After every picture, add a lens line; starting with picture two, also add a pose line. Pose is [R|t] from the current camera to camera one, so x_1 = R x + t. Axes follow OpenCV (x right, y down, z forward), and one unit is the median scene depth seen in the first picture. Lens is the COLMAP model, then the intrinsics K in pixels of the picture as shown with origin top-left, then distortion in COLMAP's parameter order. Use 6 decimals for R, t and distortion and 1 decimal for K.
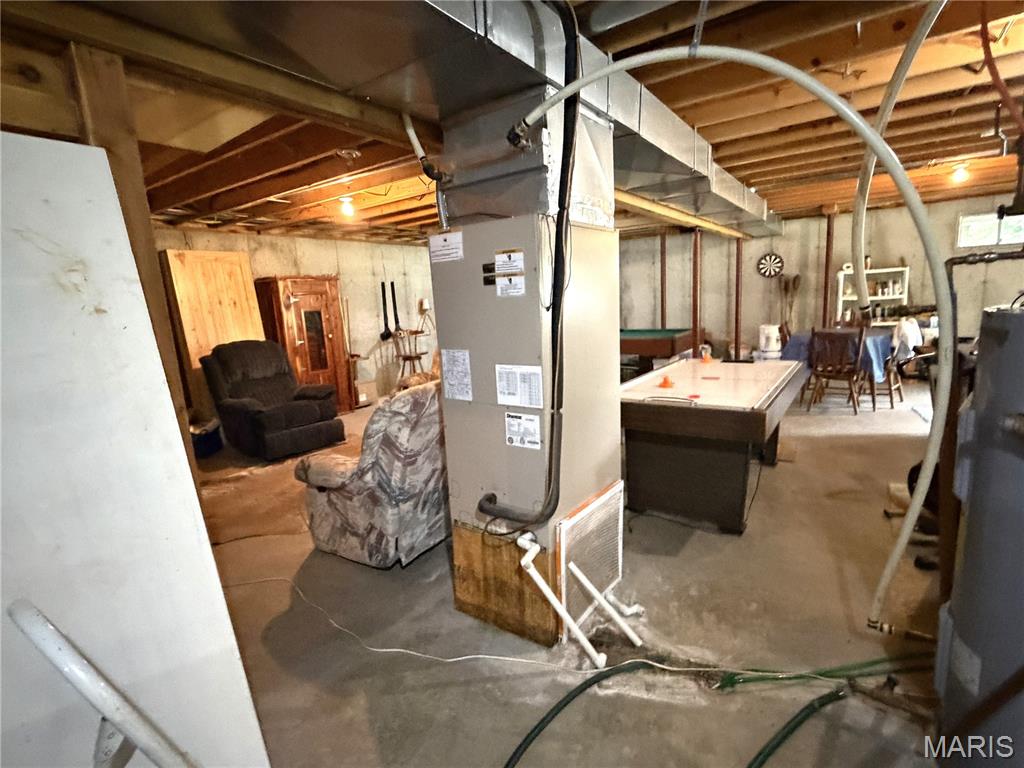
lens RADIAL K [[507.2, 0, 517.0], [0, 507.2, 385.5], [0, 0, 1]] dist [-0.006593, -0.000517]
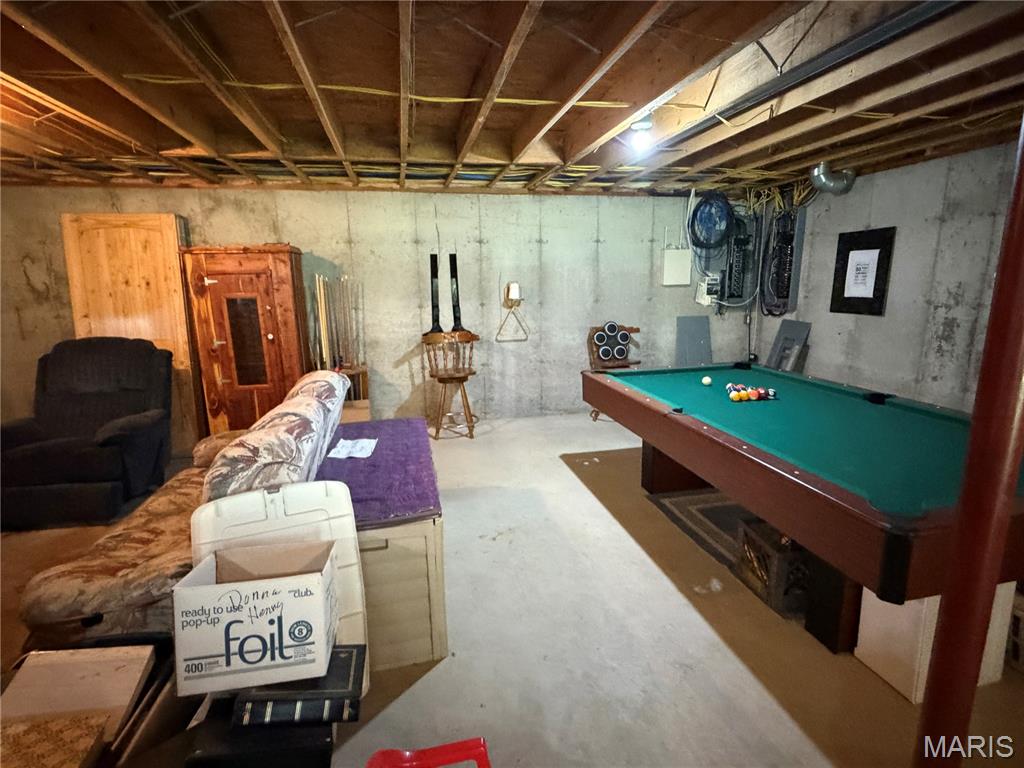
lens RADIAL K [[507.2, 0, 509.2], [0, 507.2, 385.6], [0, 0, 1]] dist [-0.006593, -0.000517]
pose [[0.730830, 0.176870, -0.659246, 0.315266], [-0.137372, 0.984194, 0.111762, -0.152405], [0.668593, 0.008883, 0.743575, 0.715511]]
